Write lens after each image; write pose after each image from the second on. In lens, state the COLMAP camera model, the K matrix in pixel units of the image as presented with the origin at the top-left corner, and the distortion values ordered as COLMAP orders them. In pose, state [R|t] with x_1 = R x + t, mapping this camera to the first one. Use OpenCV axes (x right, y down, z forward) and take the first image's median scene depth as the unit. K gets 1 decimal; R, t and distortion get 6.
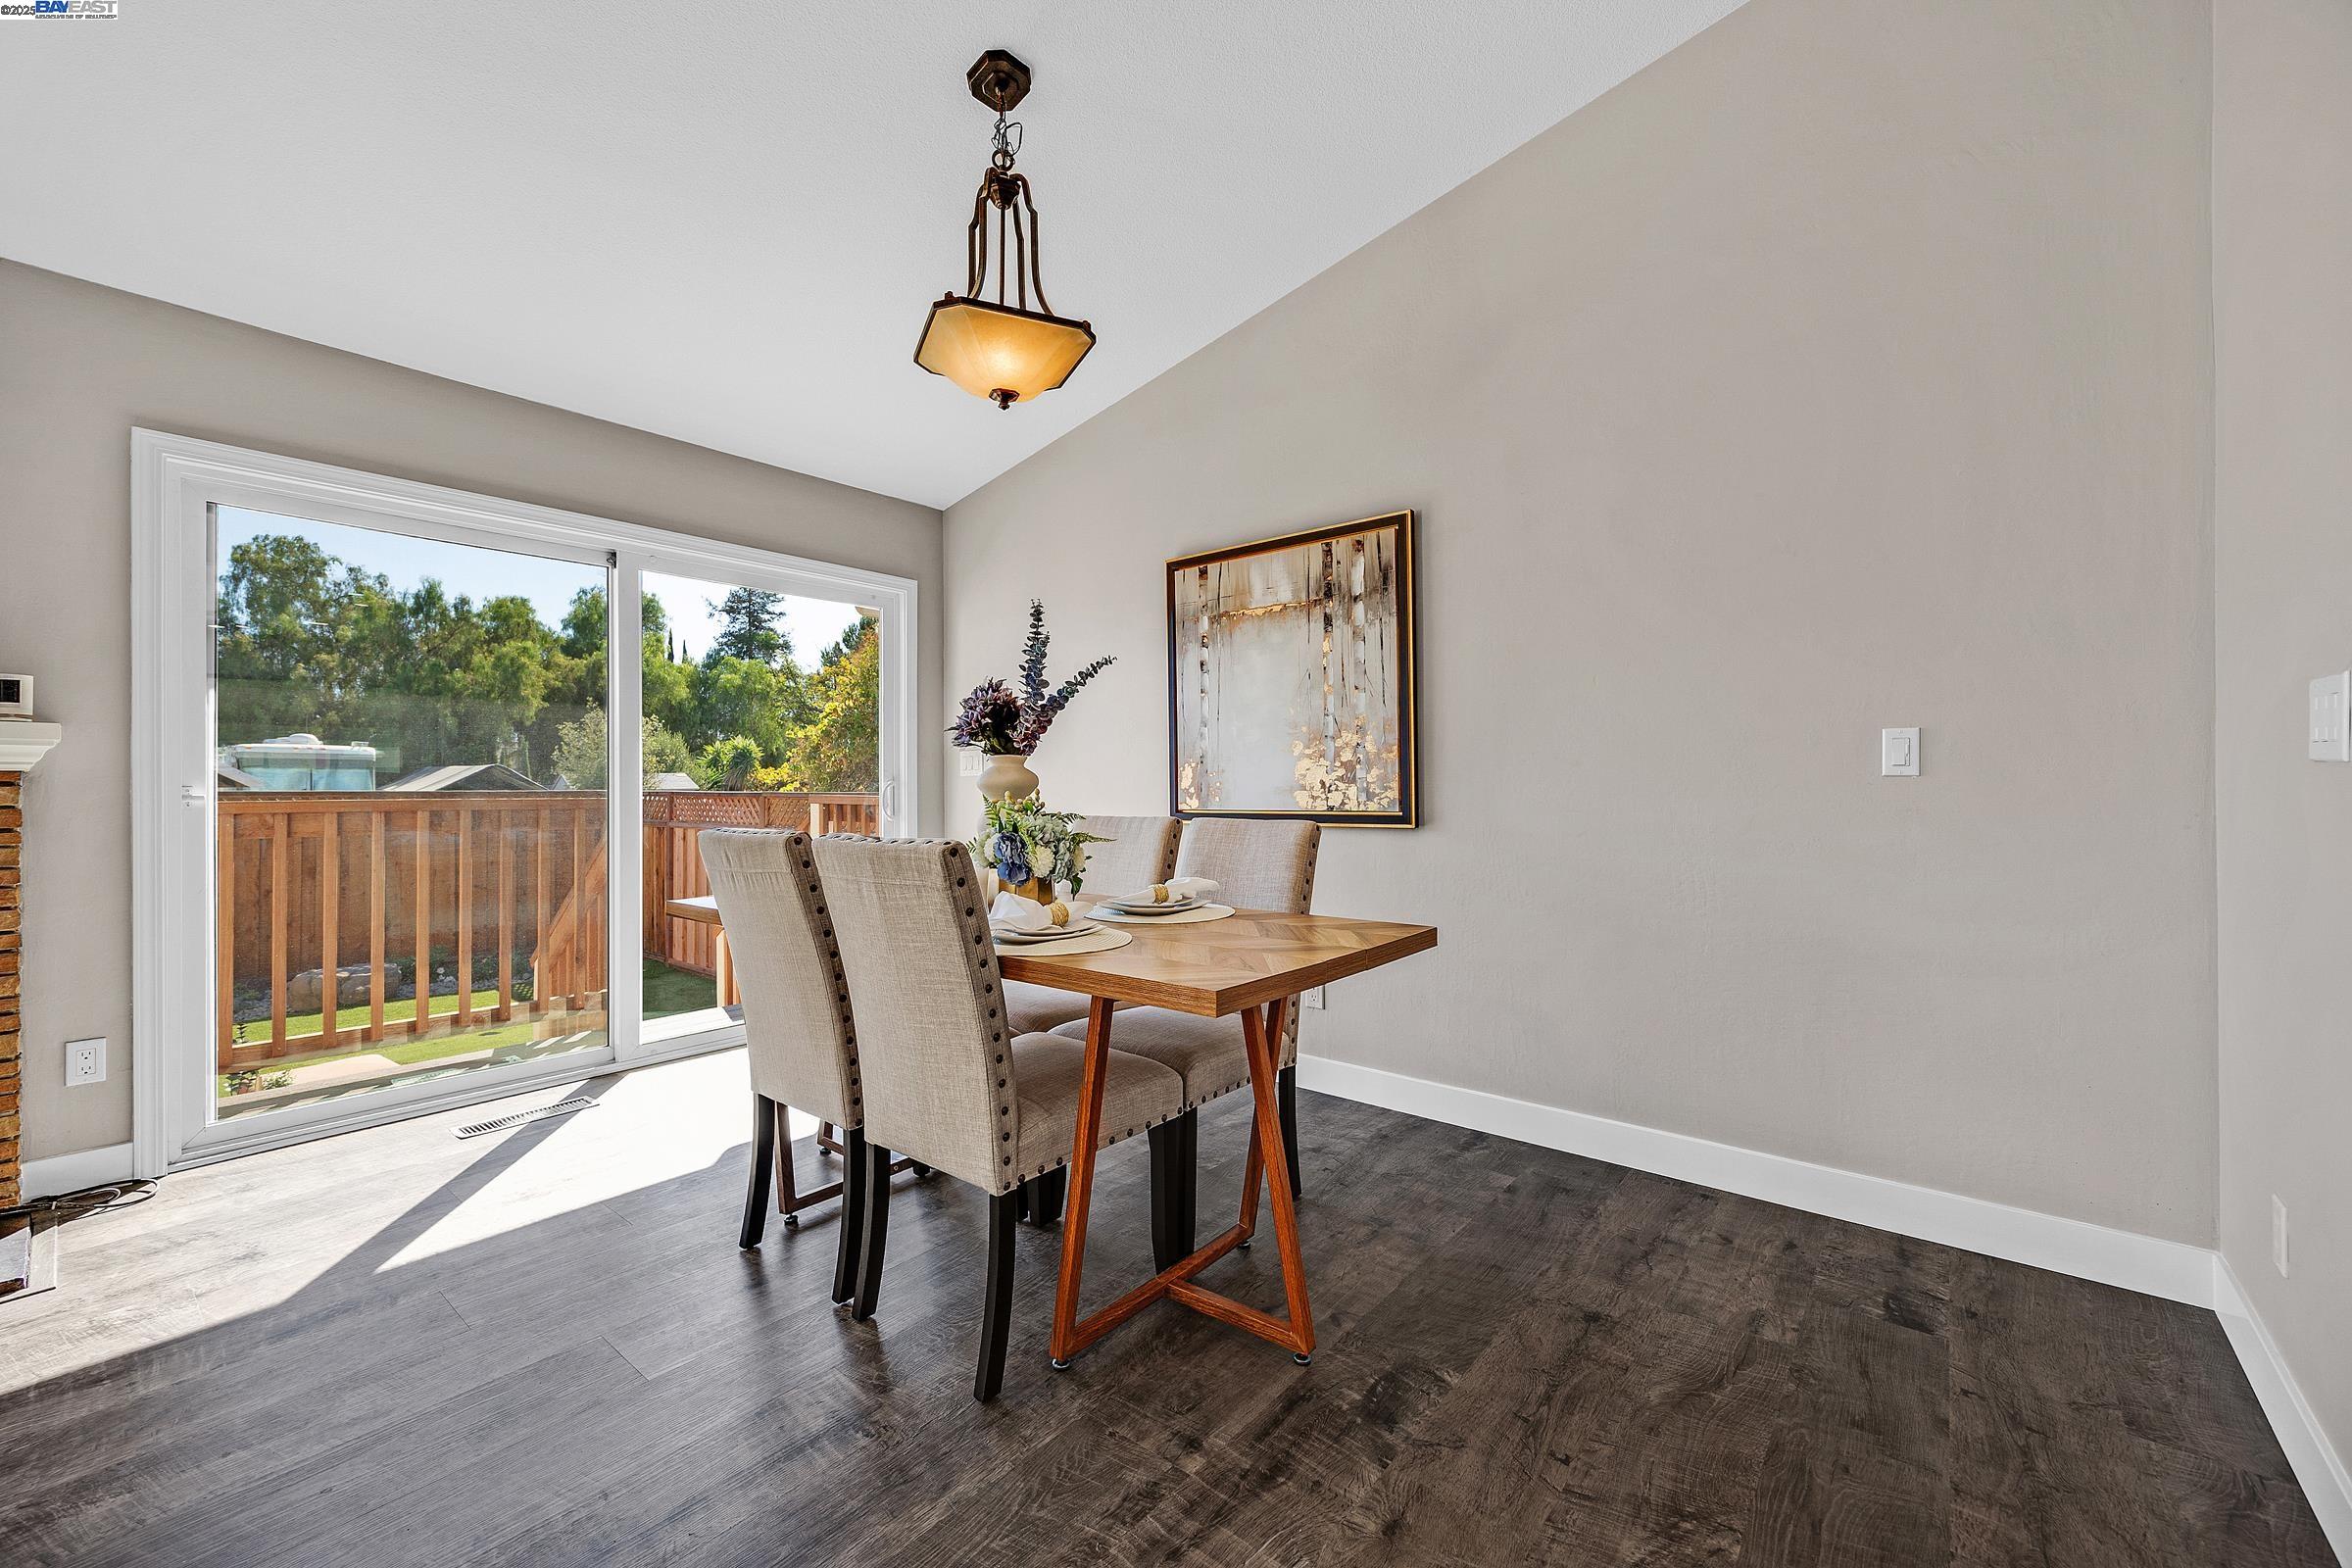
lens RADIAL K [[900.4, 0, 1158.0], [0, 900.4, 790.2], [0, 0, 1]] dist [-0.000440, -0.000140]
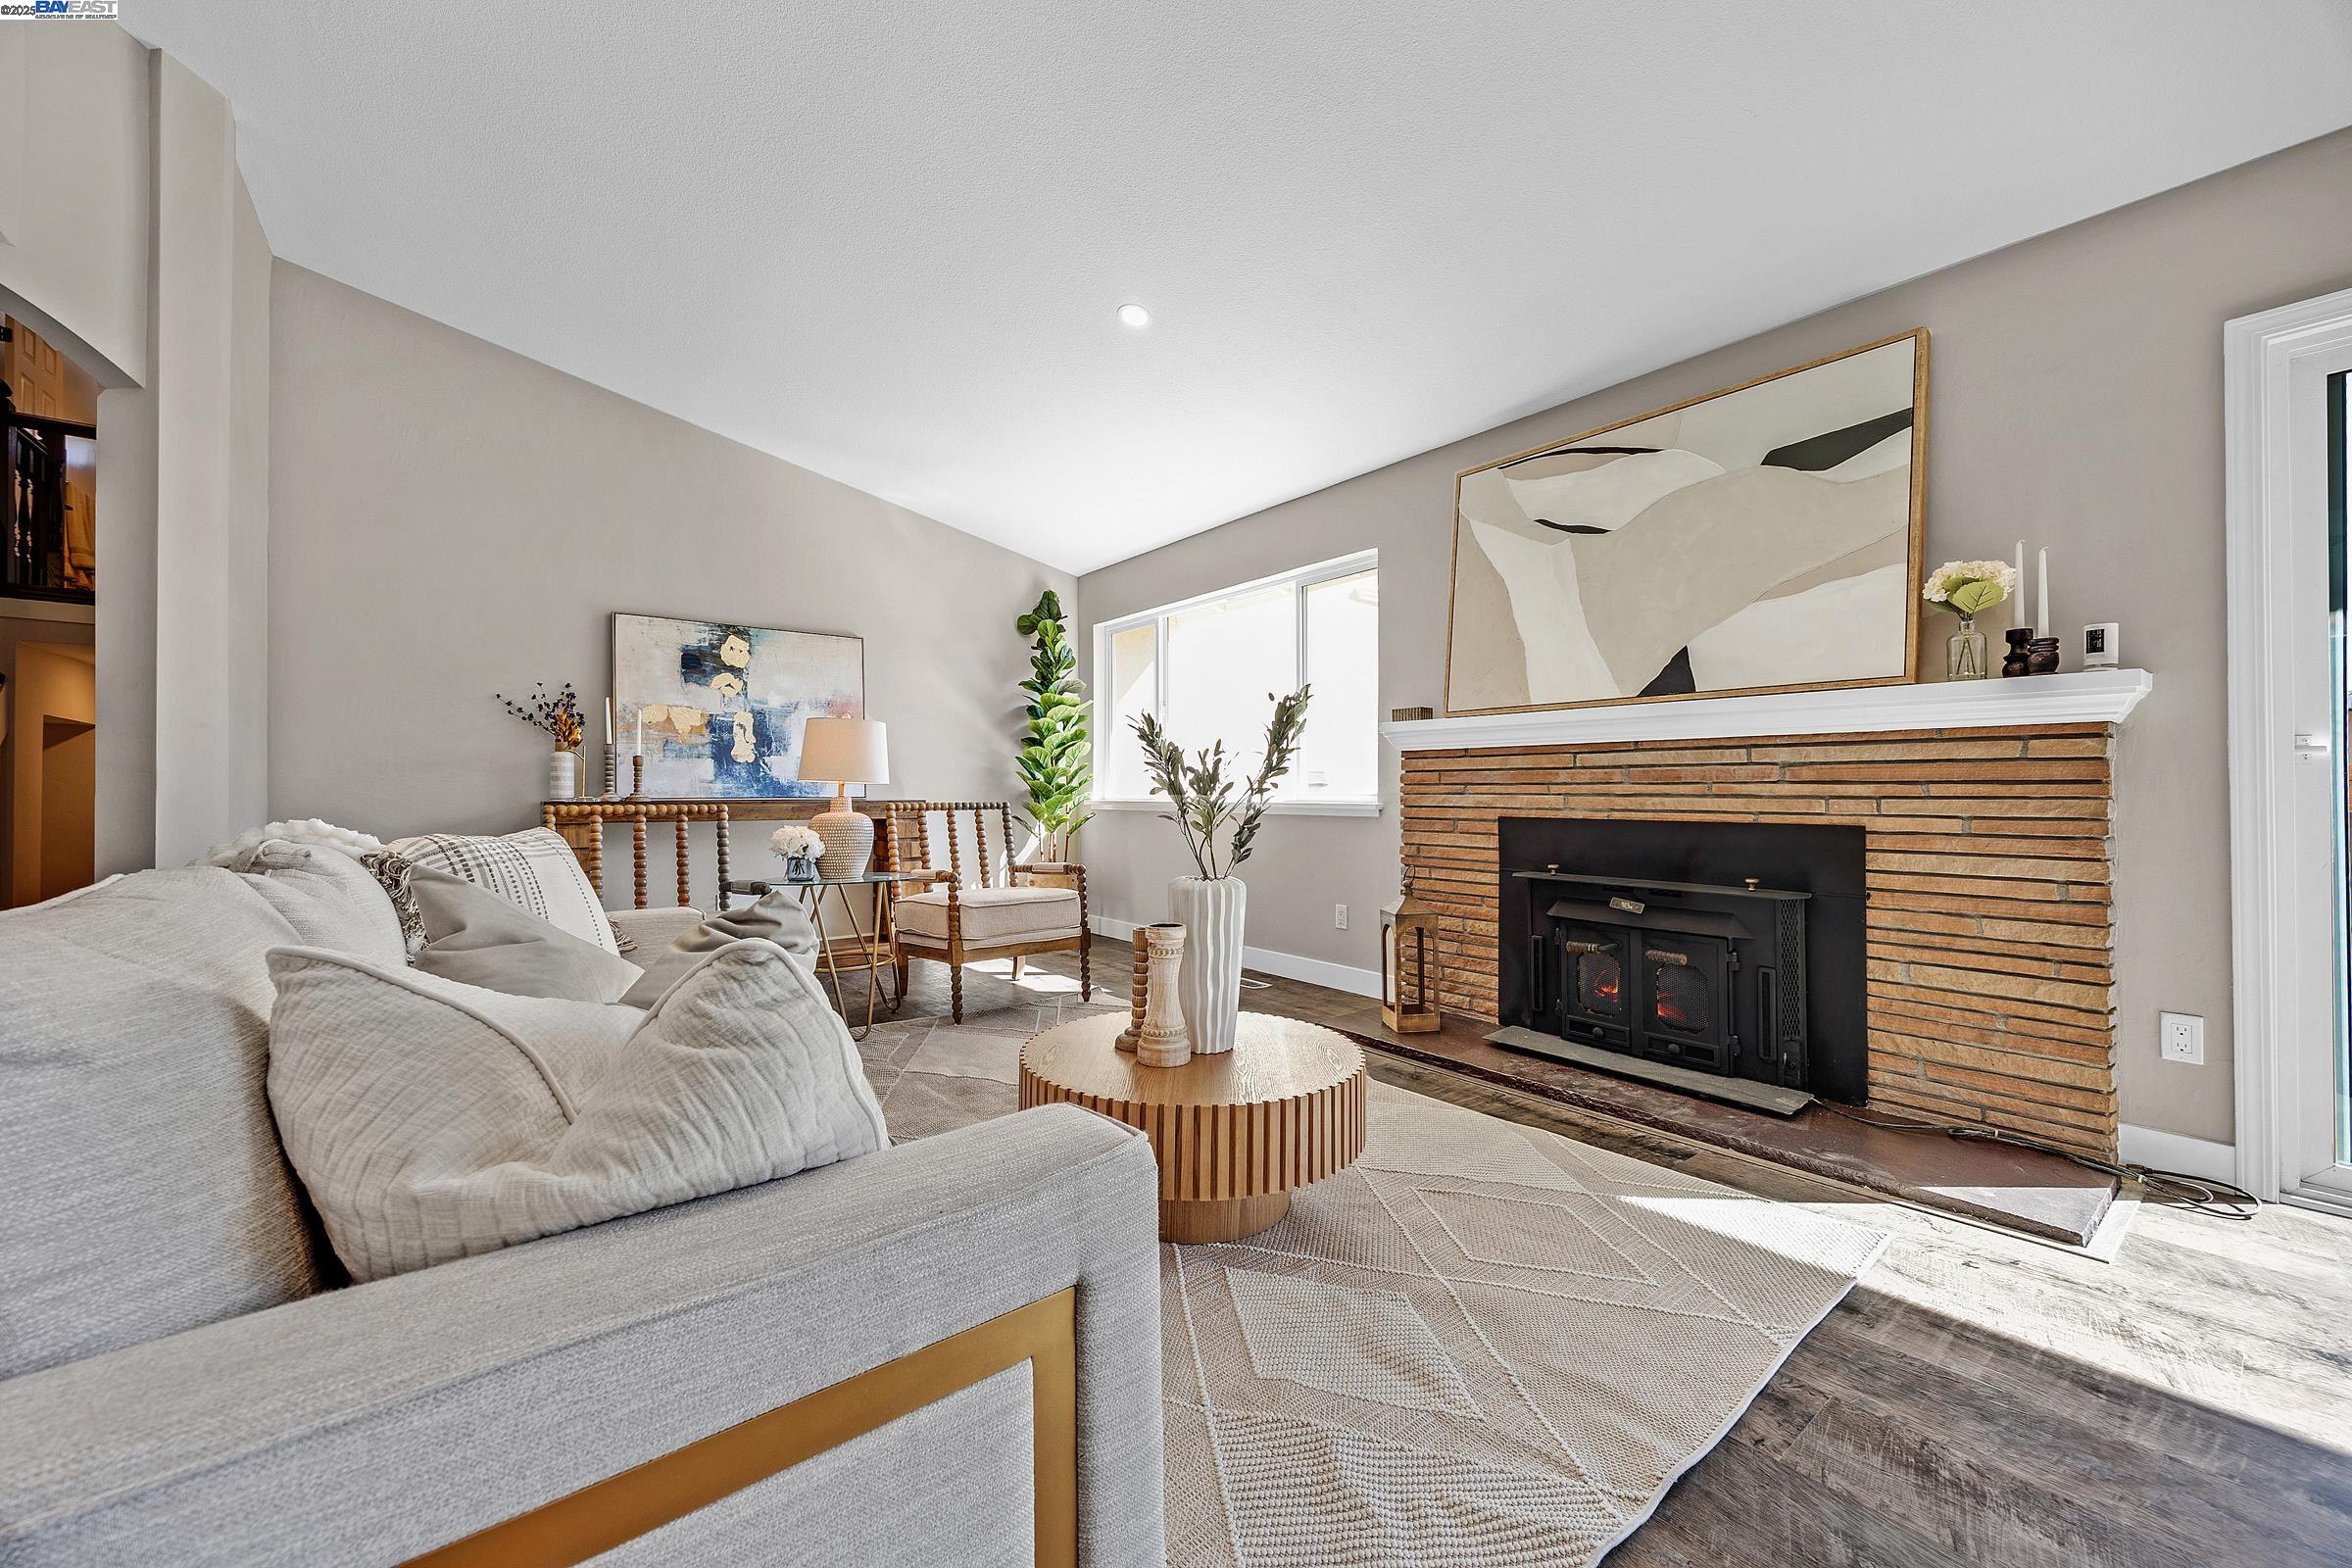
lens RADIAL K [[900.4, 0, 1162.3], [0, 900.4, 779.2], [0, 0, 1]] dist [-0.000440, -0.000140]
pose [[-0.212788, -0.006594, -0.977076, -0.082226], [0.007293, 0.999939, -0.008337, 0.041786], [0.977071, -0.008900, -0.212727, 0.194921]]
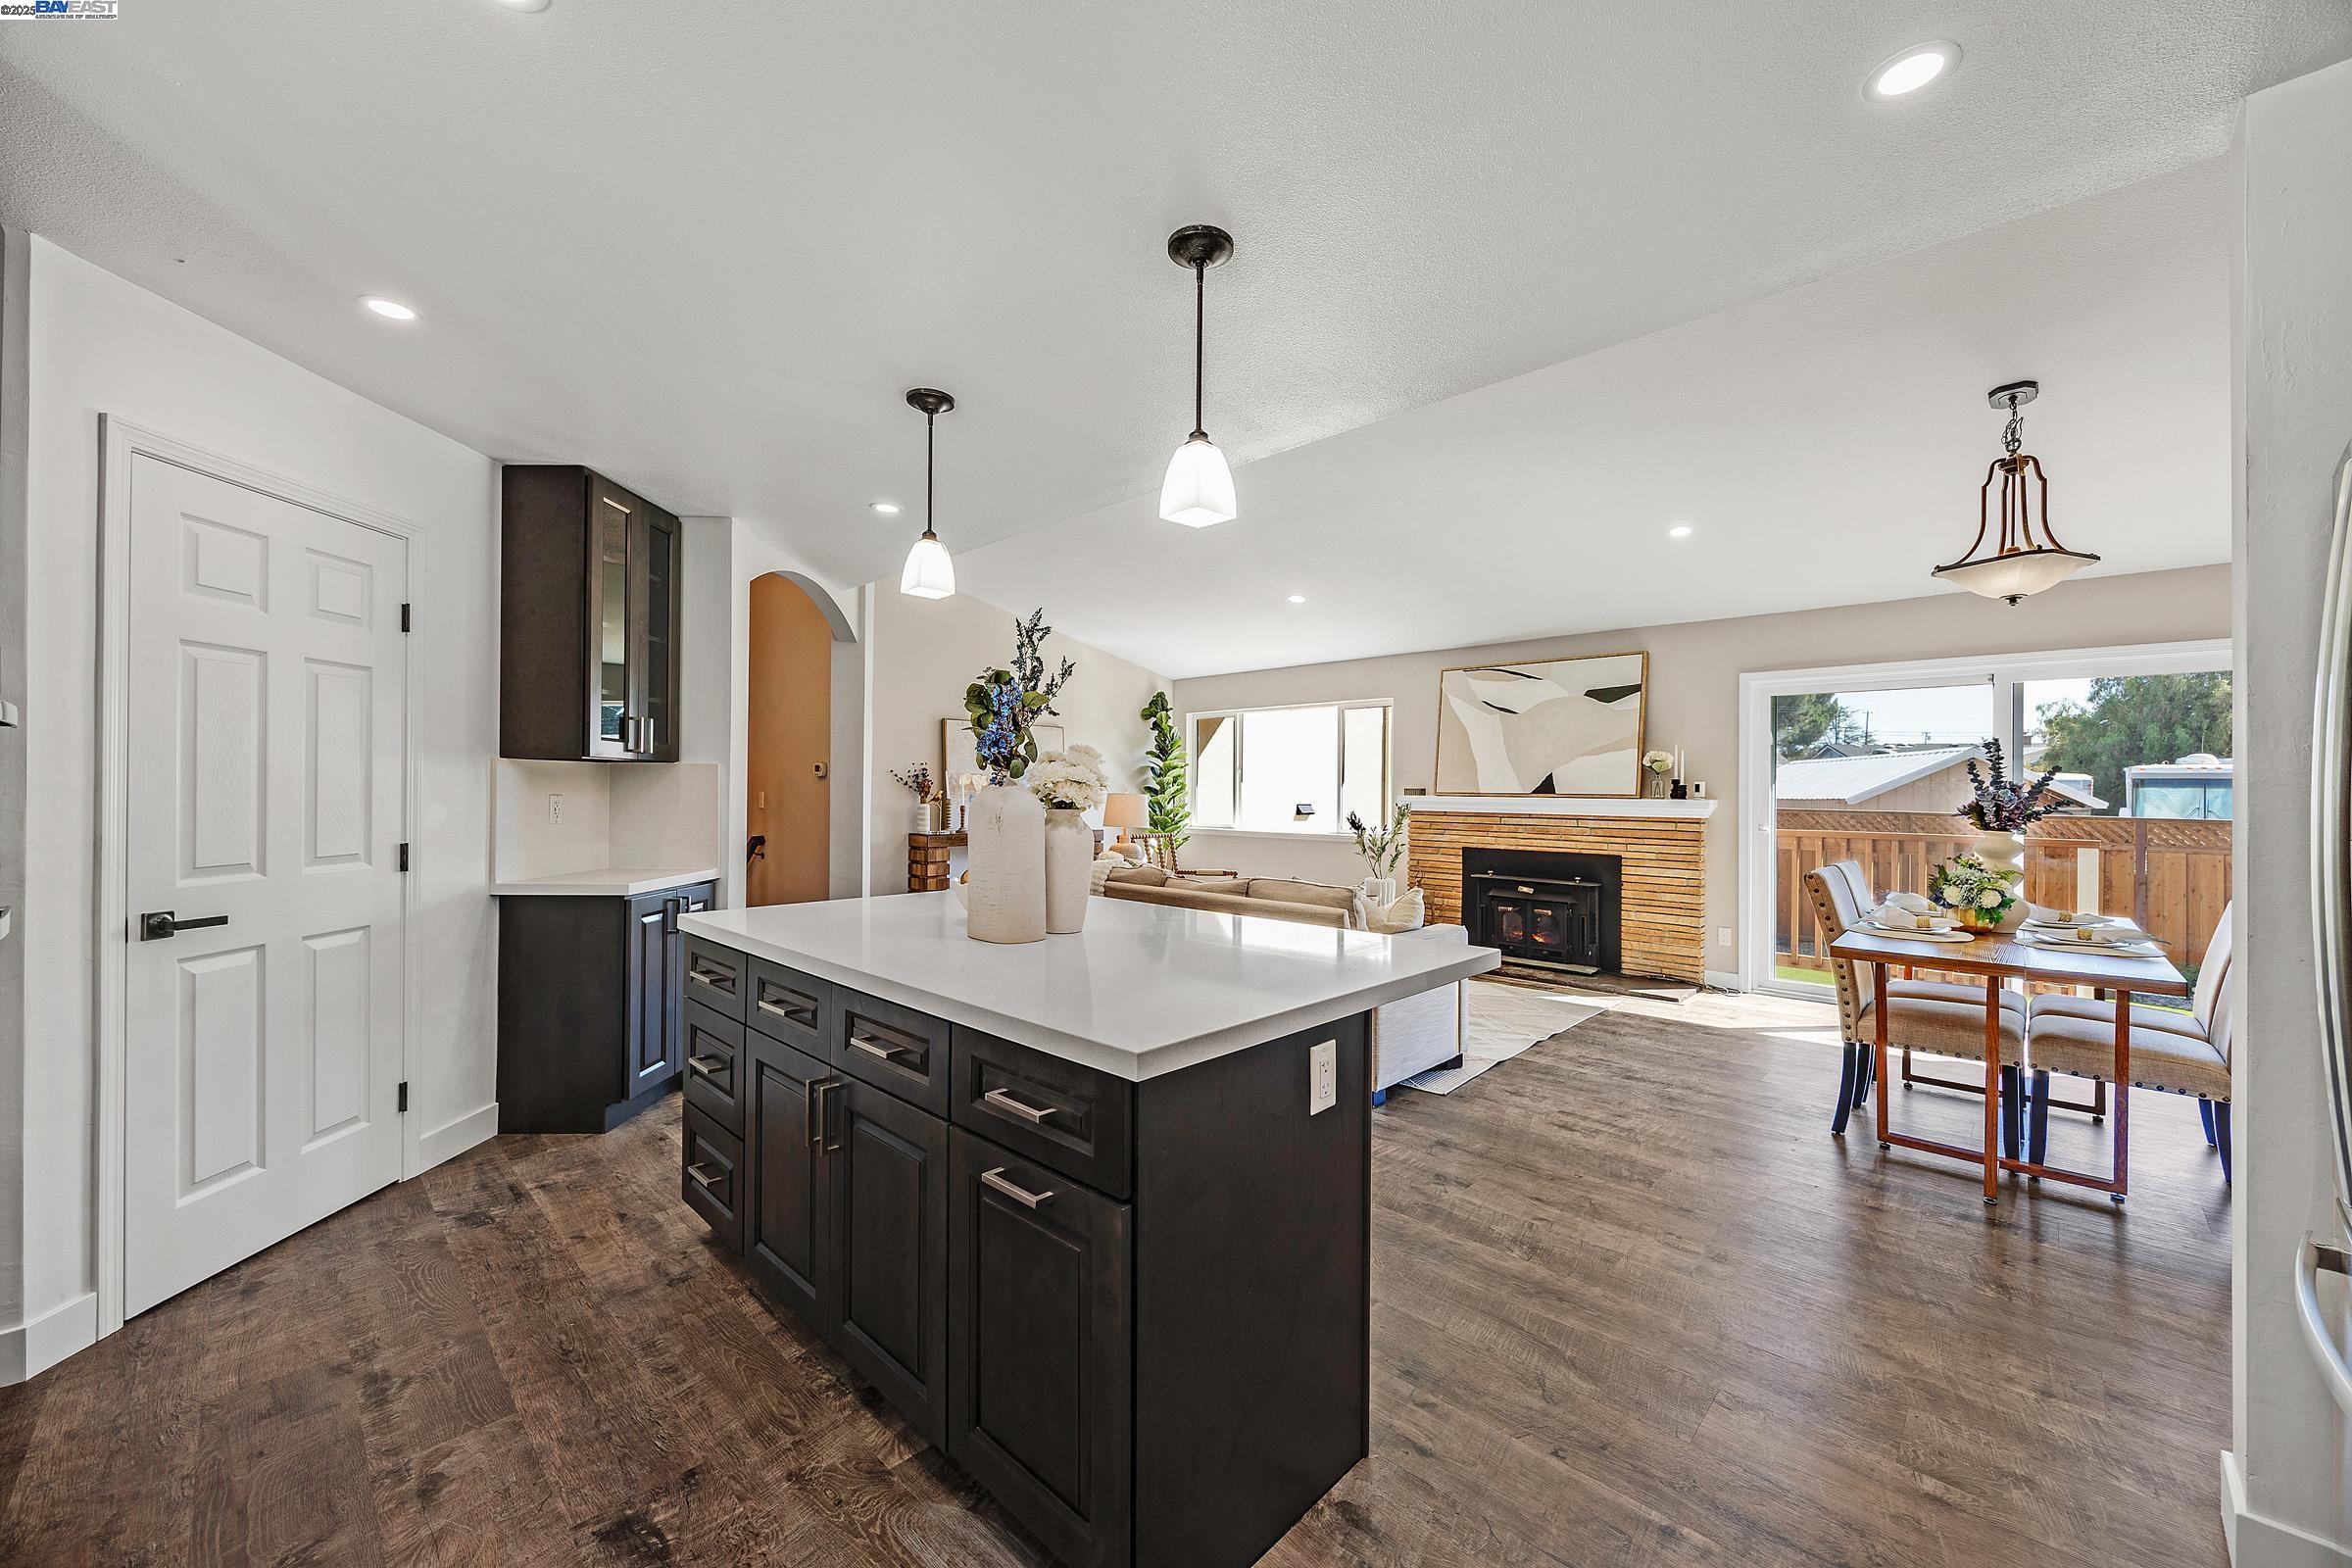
lens RADIAL K [[900.4, 0, 1156.4], [0, 900.4, 777.3], [0, 0, 1]] dist [-0.000440, -0.000140]
pose [[-0.084793, -0.011171, -0.996336, 1.452767], [-0.004542, 0.999931, -0.010825, -0.102458], [0.996388, 0.003607, -0.084838, -0.352216]]
